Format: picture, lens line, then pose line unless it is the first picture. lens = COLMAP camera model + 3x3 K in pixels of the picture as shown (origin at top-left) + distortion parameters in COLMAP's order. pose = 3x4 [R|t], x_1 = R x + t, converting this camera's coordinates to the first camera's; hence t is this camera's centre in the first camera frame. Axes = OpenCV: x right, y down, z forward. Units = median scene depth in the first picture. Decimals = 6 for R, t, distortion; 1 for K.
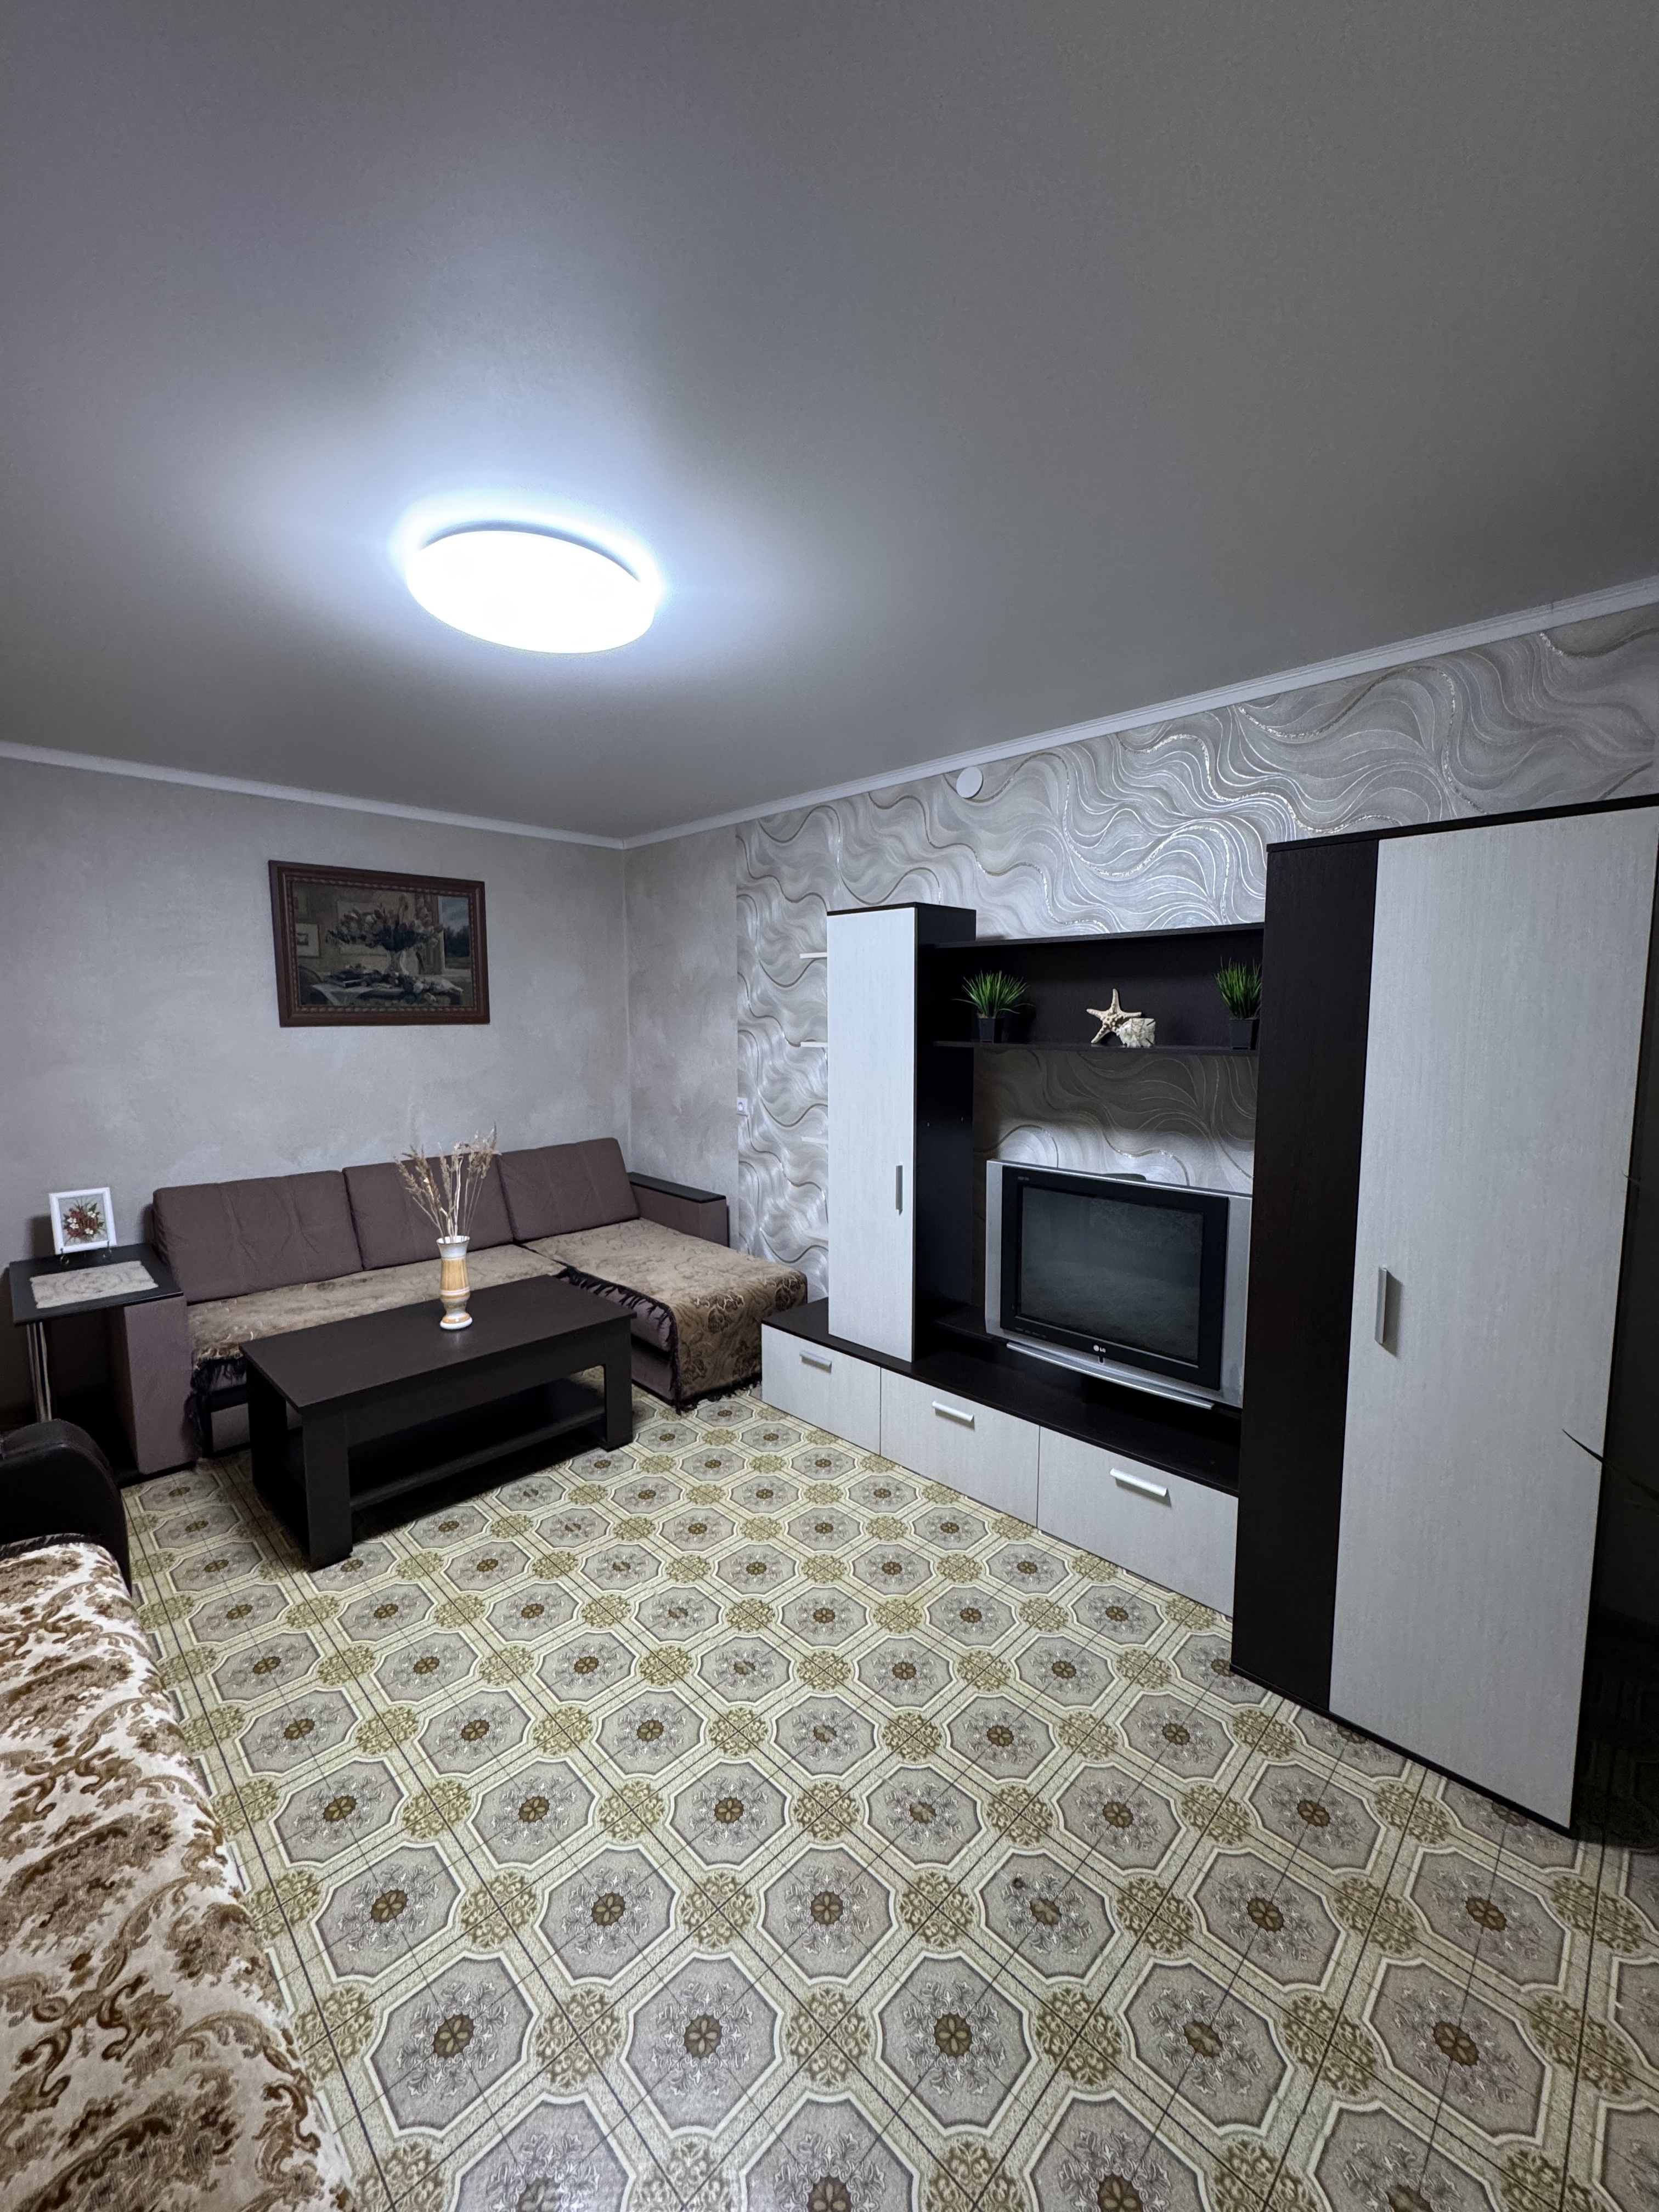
lens RADIAL K [[877.9, 0, 828.9], [0, 877.9, 1103.3], [0, 0, 1]] dist [-0.001712, 0.000183]
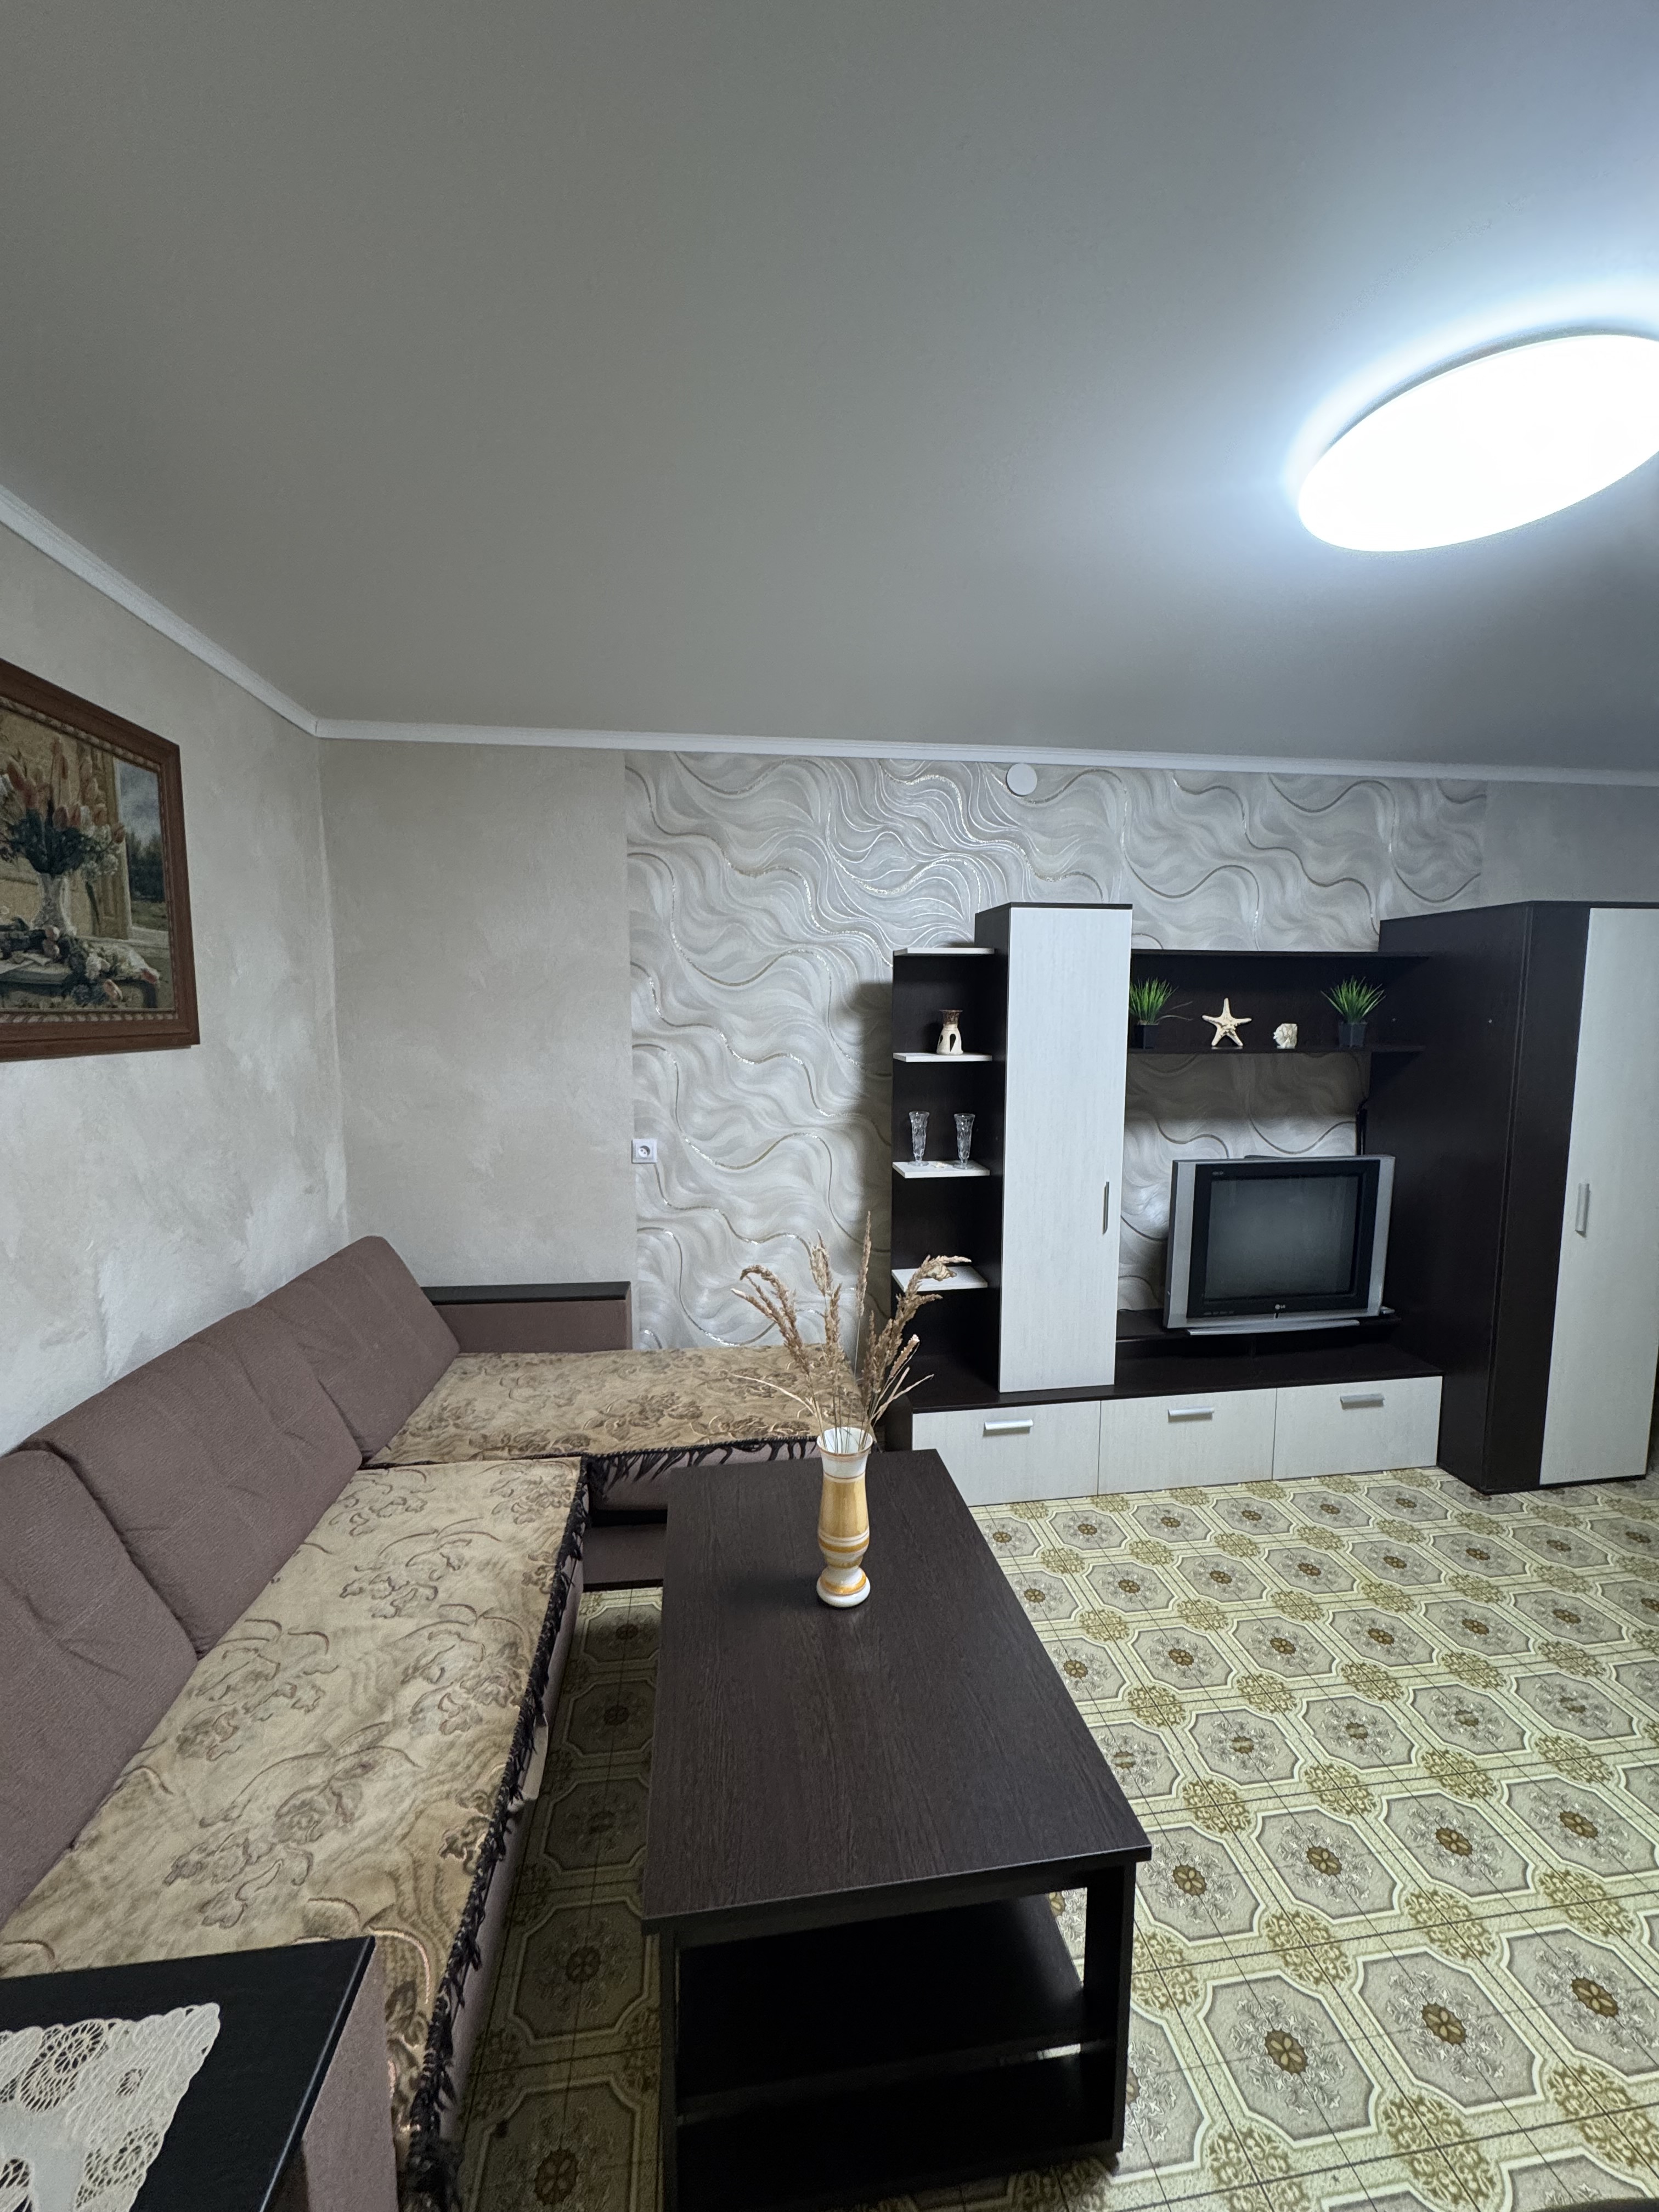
lens RADIAL K [[877.9, 0, 831.2], [0, 877.9, 1104.9], [0, 0, 1]] dist [-0.001712, 0.000183]
pose [[0.607950, -0.083855, 0.789535, -0.874303], [0.082761, 0.995683, 0.042023, -0.079088], [-0.789650, 0.039794, 0.612266, 0.682380]]
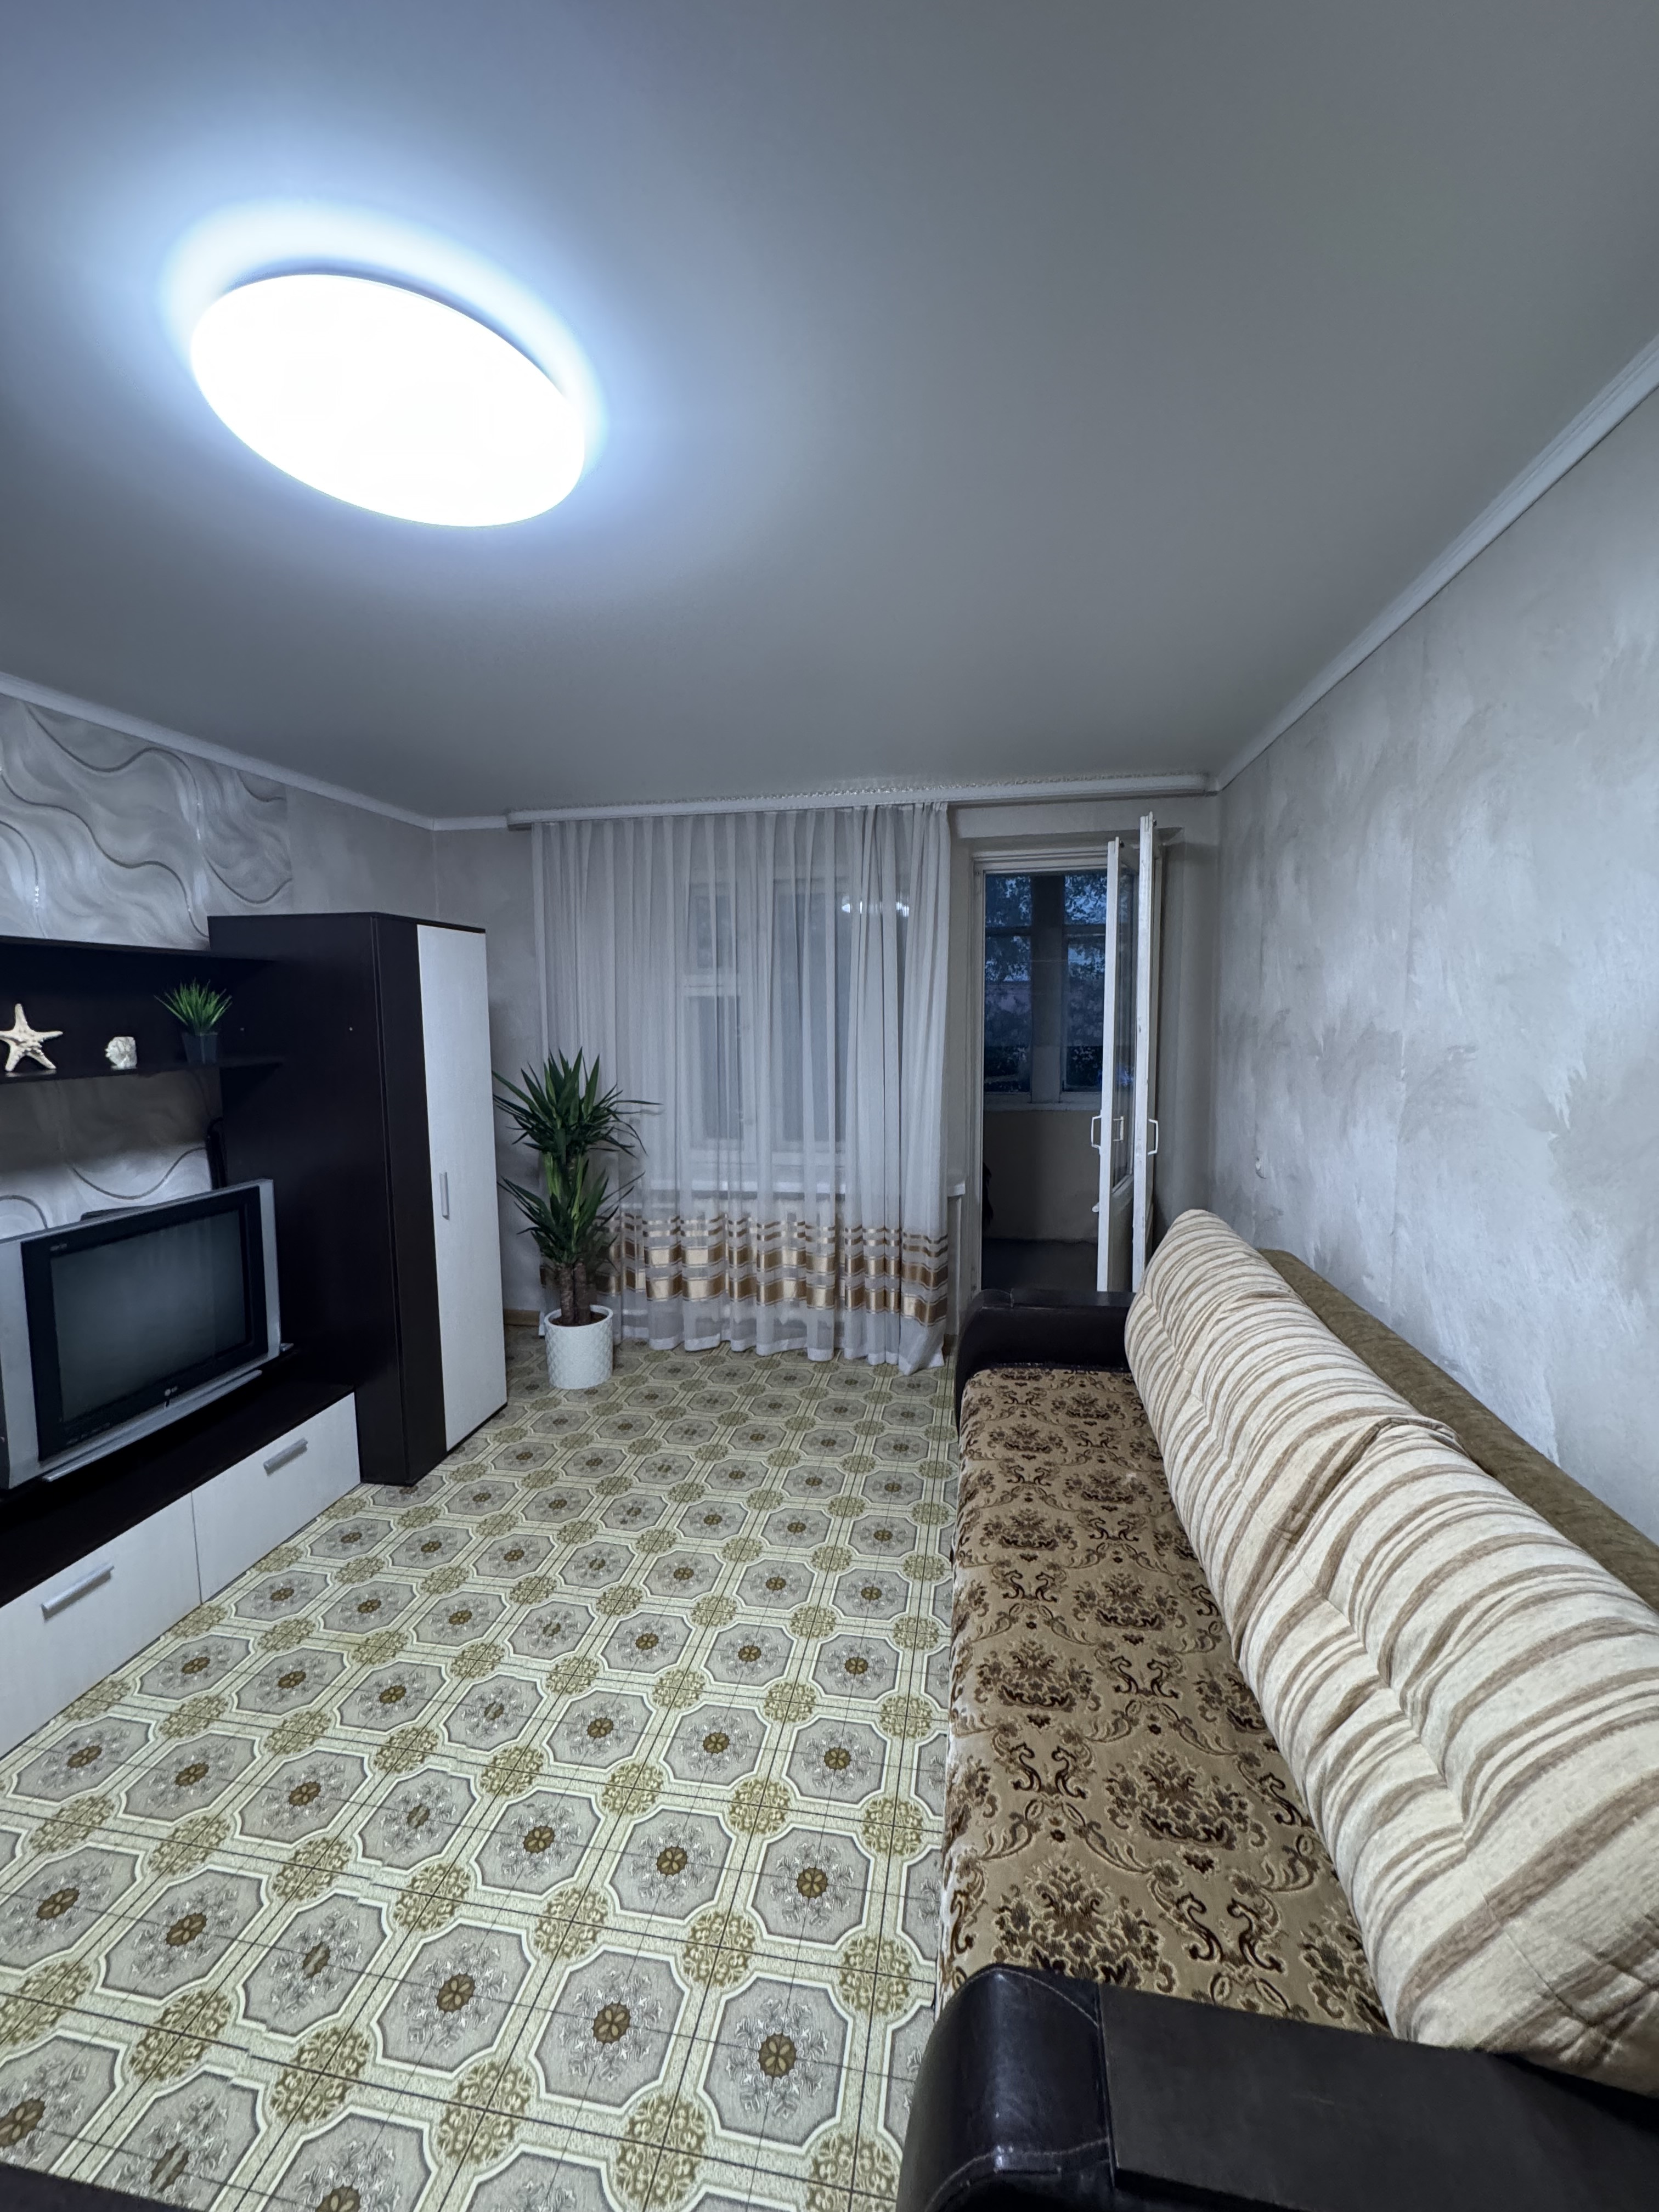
lens RADIAL K [[877.9, 0, 830.5], [0, 877.9, 1103.9], [0, 0, 1]] dist [-0.001712, 0.000183]
pose [[-0.567912, -0.080108, 0.819182, -0.758369], [0.094284, 0.982370, 0.161430, -0.095196], [-0.817672, 0.168913, -0.550347, 0.812421]]
